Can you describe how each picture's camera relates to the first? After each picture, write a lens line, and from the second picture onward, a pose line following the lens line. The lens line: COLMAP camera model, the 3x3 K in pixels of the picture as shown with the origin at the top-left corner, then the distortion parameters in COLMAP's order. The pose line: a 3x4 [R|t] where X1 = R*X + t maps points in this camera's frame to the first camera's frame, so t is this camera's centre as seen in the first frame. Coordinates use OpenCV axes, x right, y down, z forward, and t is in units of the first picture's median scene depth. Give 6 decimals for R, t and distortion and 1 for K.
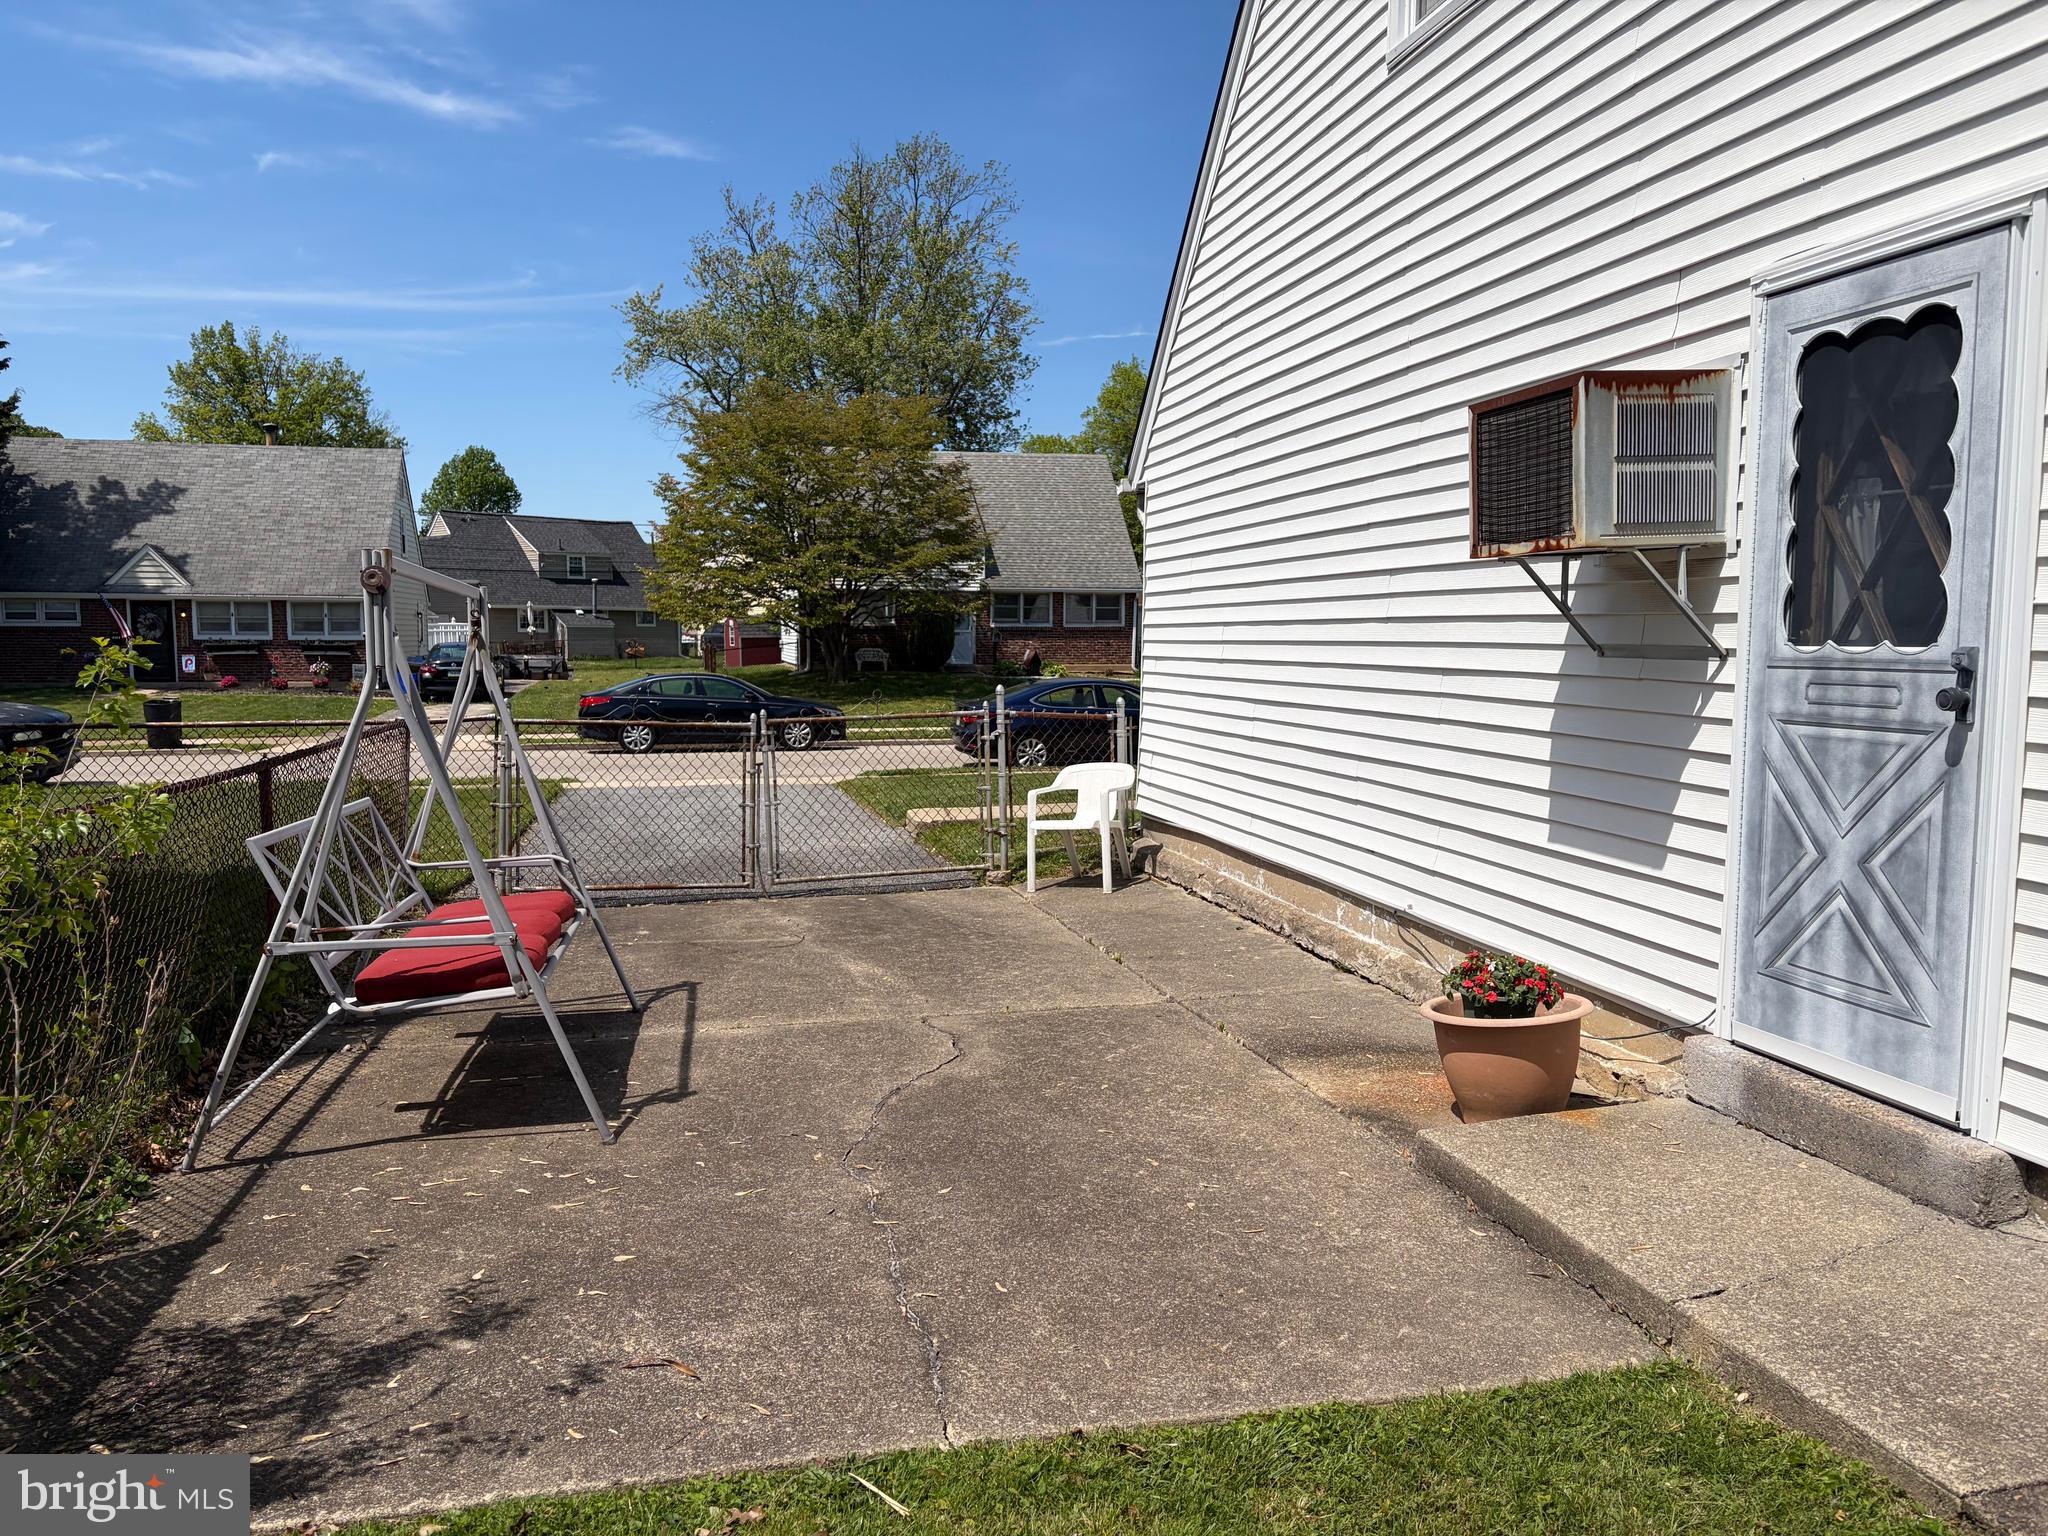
lens RADIAL K [[1539.9, 0, 1026.3], [0, 1539.9, 772.1], [0, 0, 1]] dist [0.058443, -0.059704]
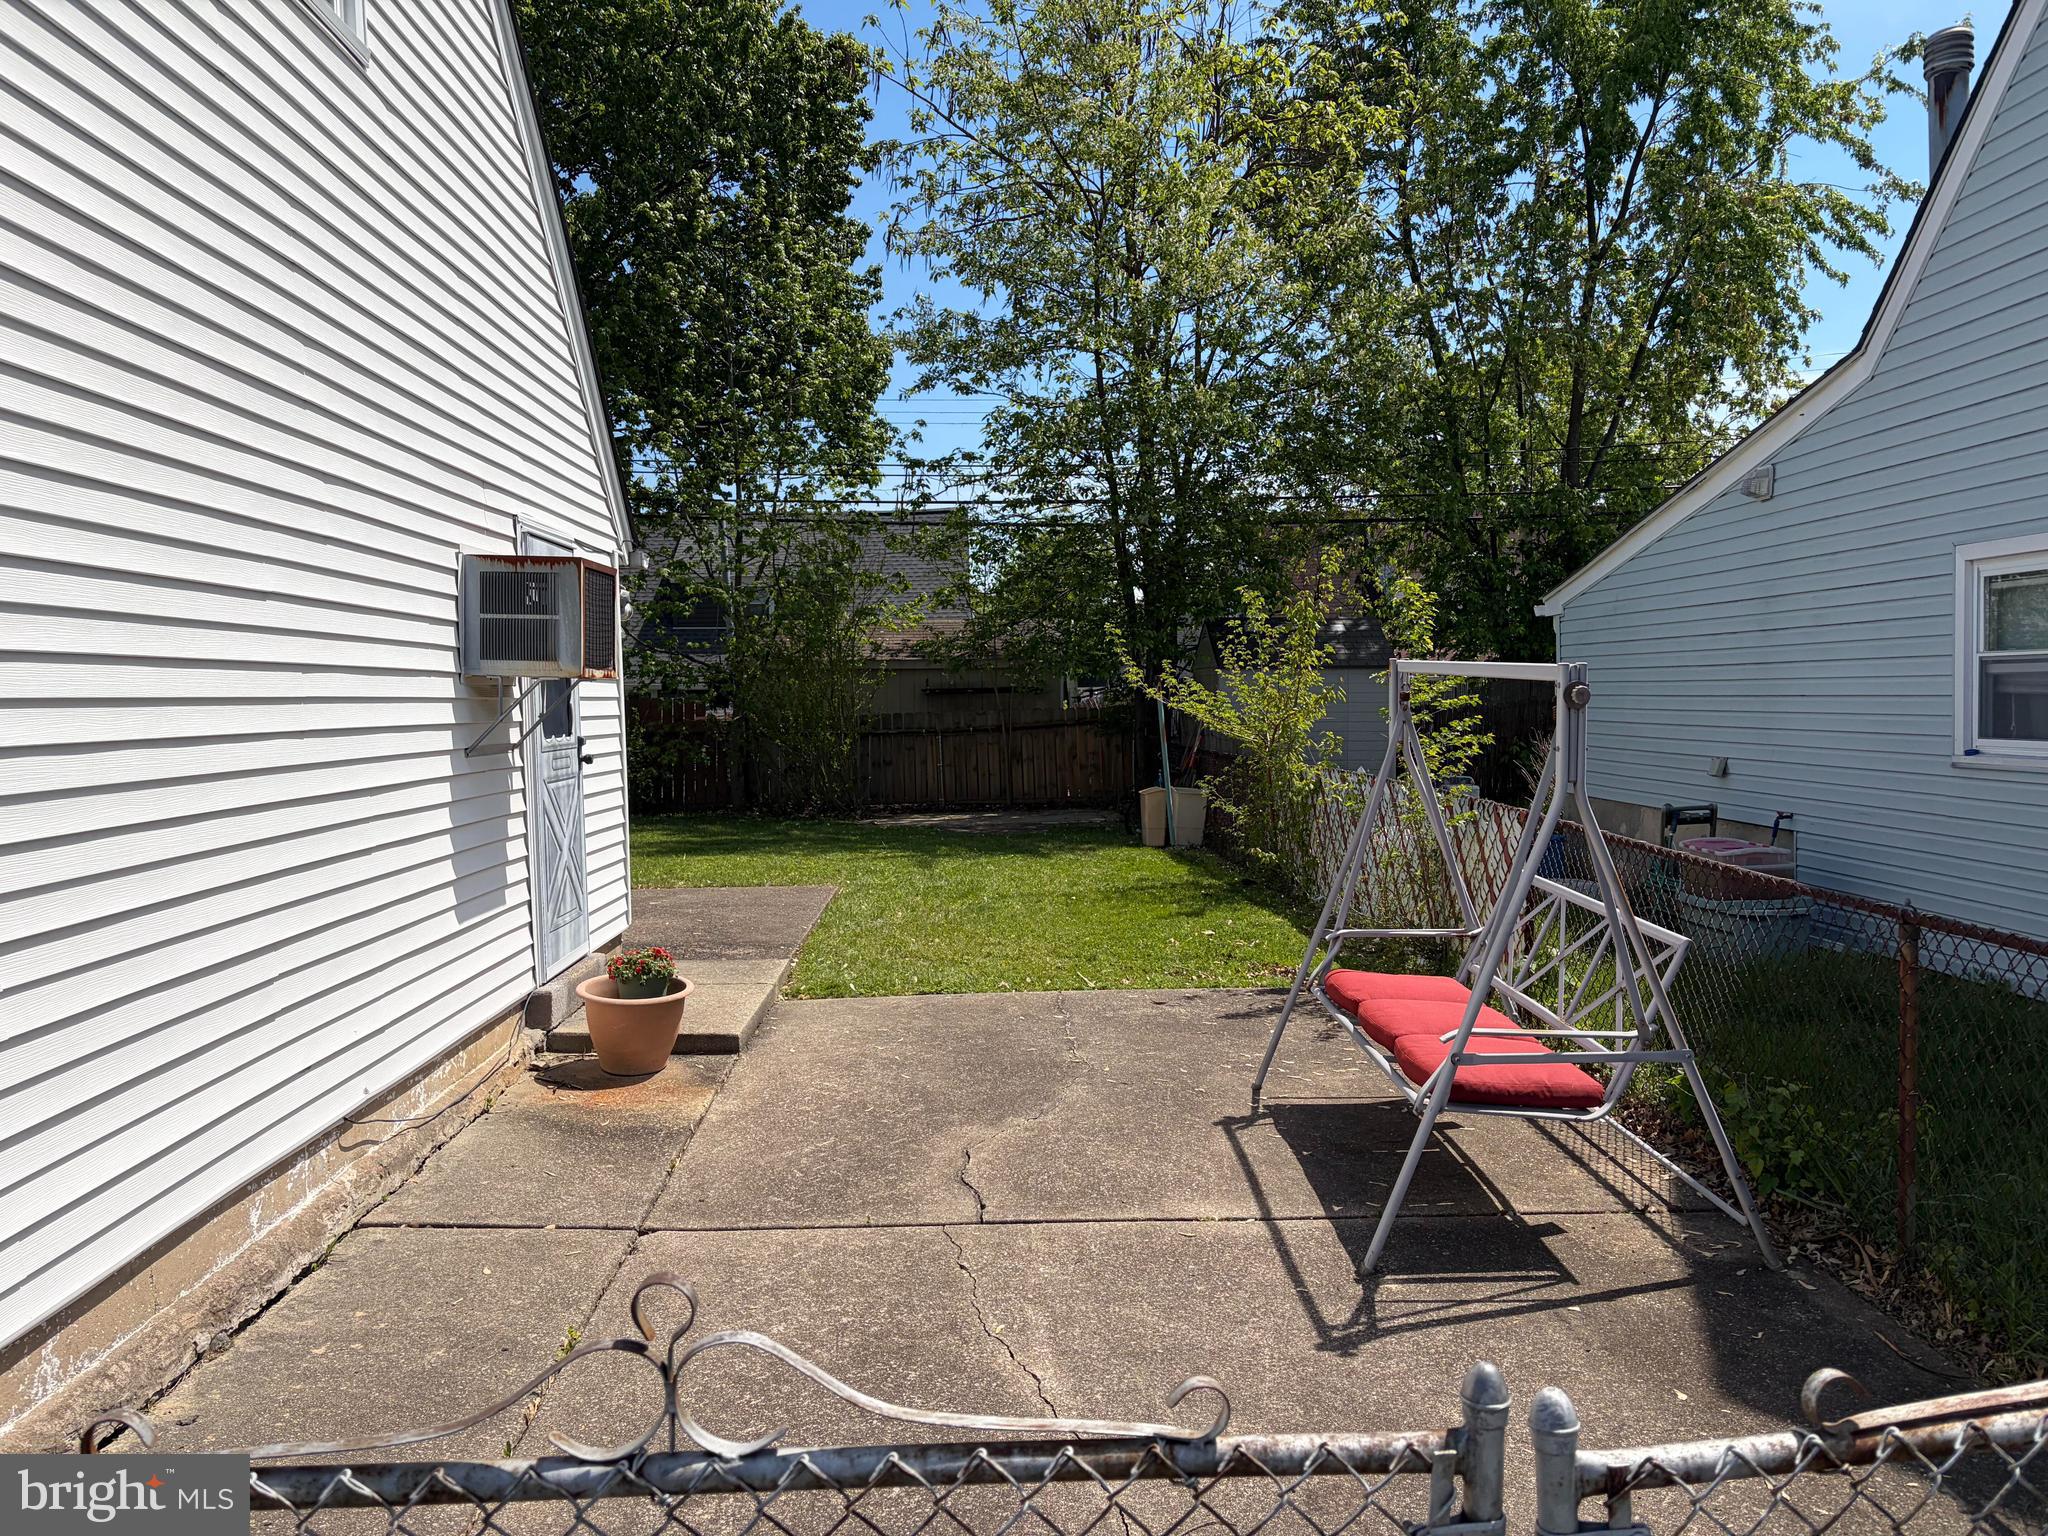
lens RADIAL K [[1539.9, 0, 1014.3], [0, 1539.9, 774.6], [0, 0, 1]] dist [0.058443, -0.059704]
pose [[-0.982266, 0.012330, 0.187088, -0.274748], [0.039139, 0.989336, 0.140291, -0.206417], [-0.183363, 0.145126, -0.972274, 2.021651]]
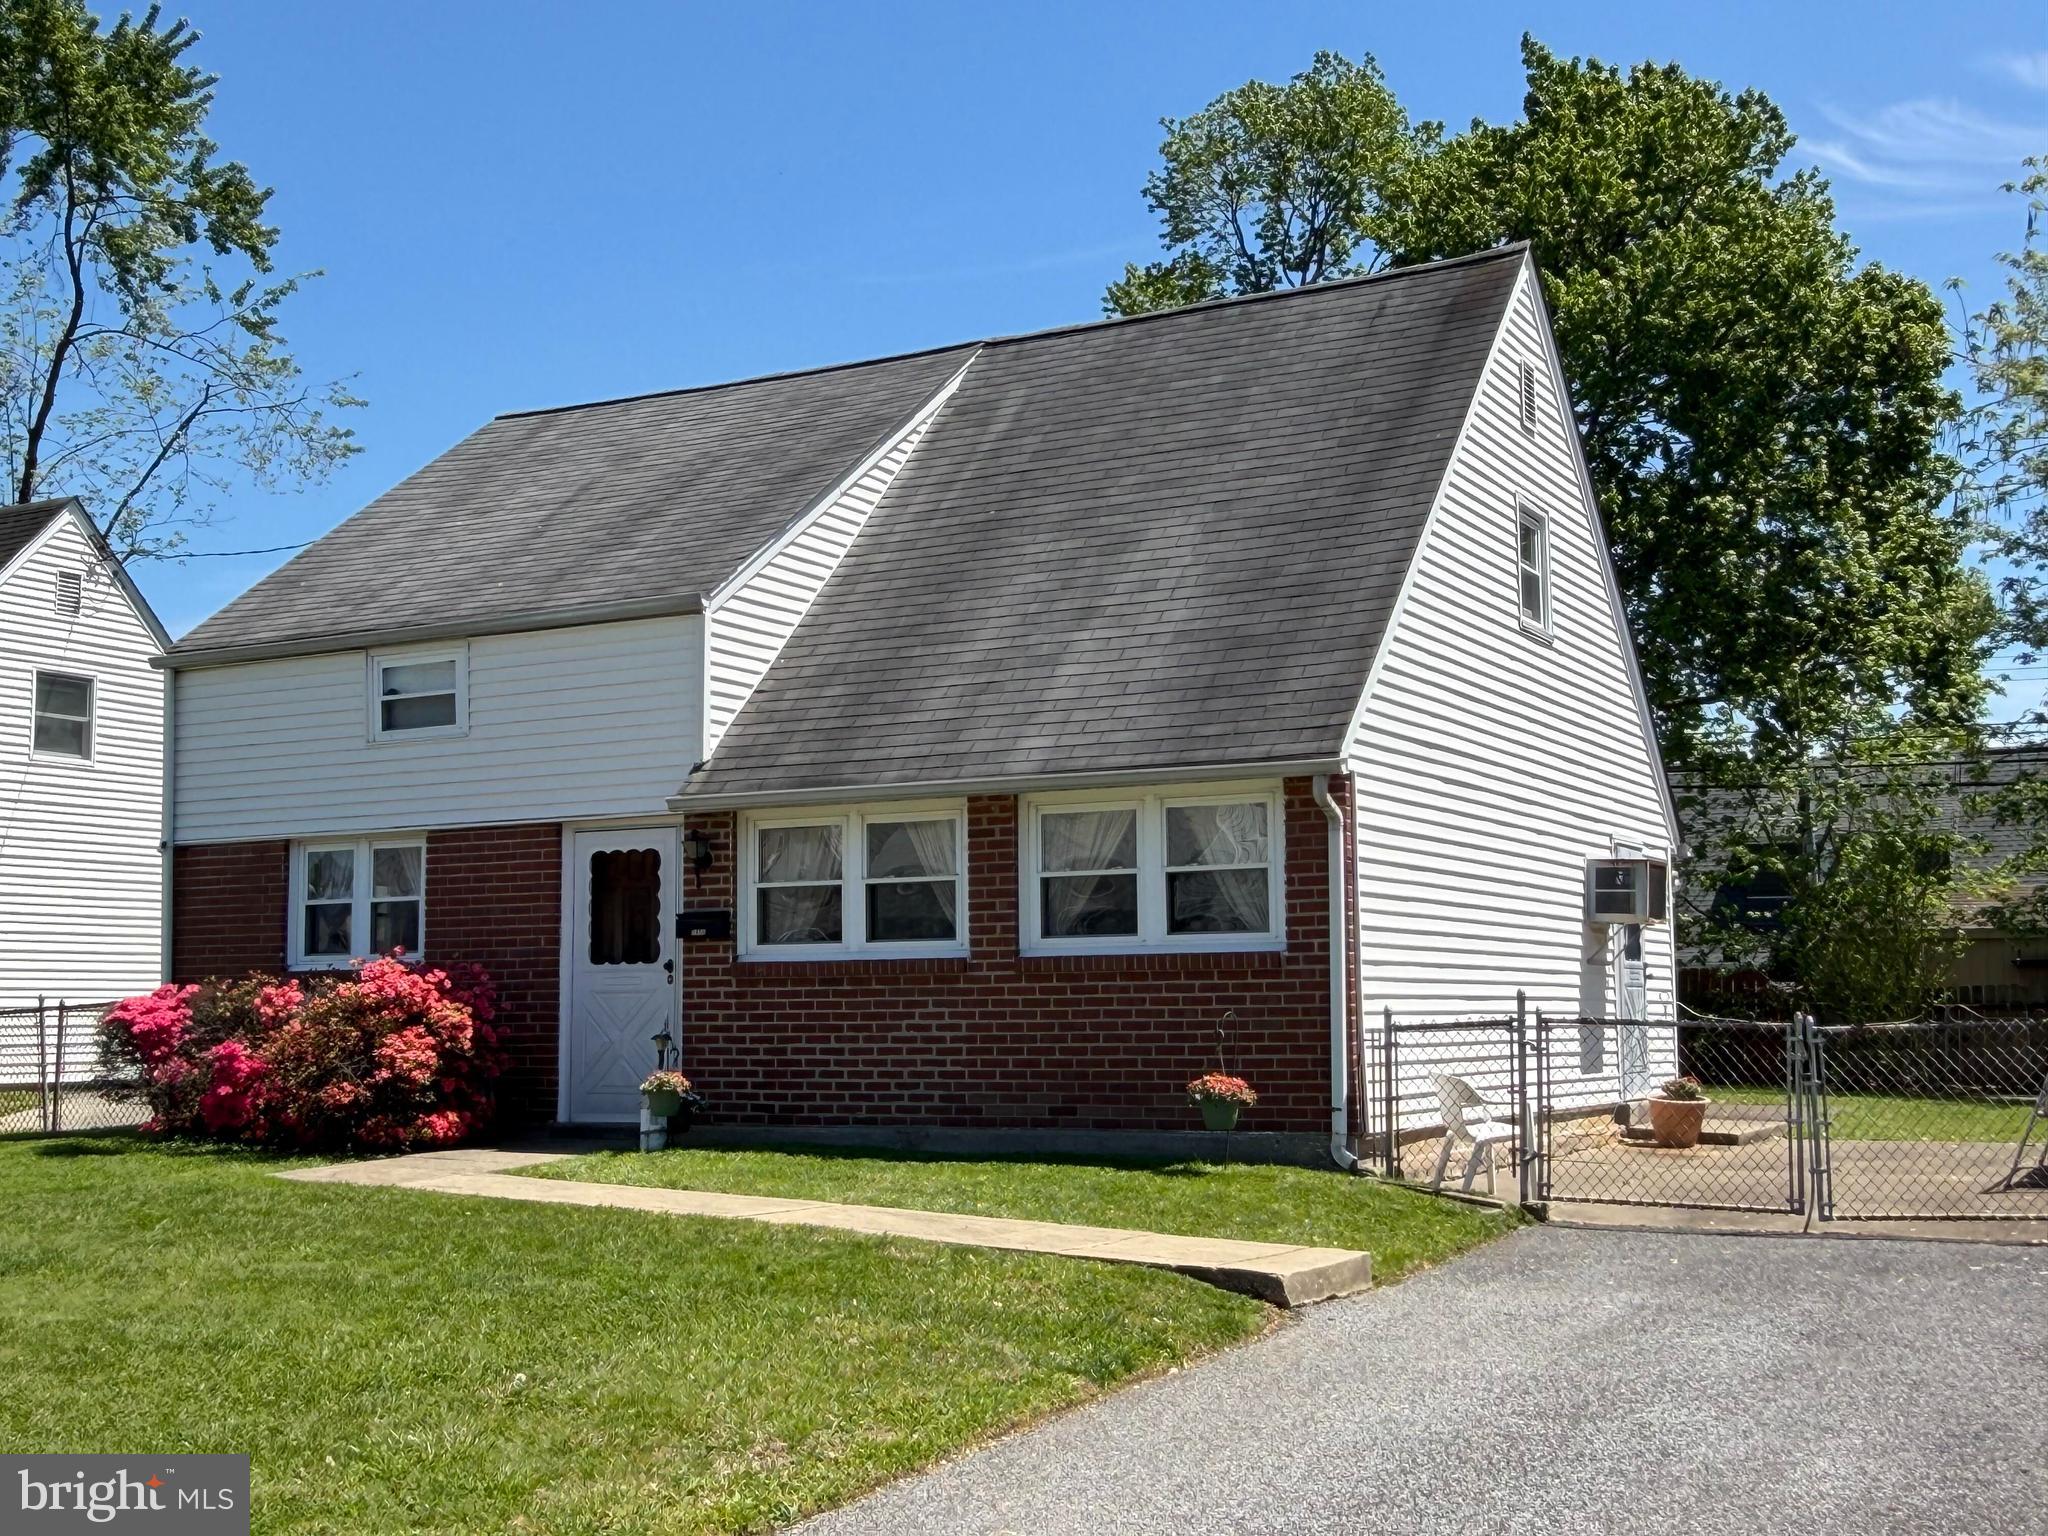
lens RADIAL K [[2391.9, 0, 1018.6], [0, 2391.9, 772.3], [0, 0, 1]] dist [-0.015633, 0.000000]
pose [[-0.755502, 0.076097, 0.650712, -1.209702], [0.067639, 0.996984, -0.038060, -0.266300], [-0.651645, 0.015259, -0.758370, 3.930554]]
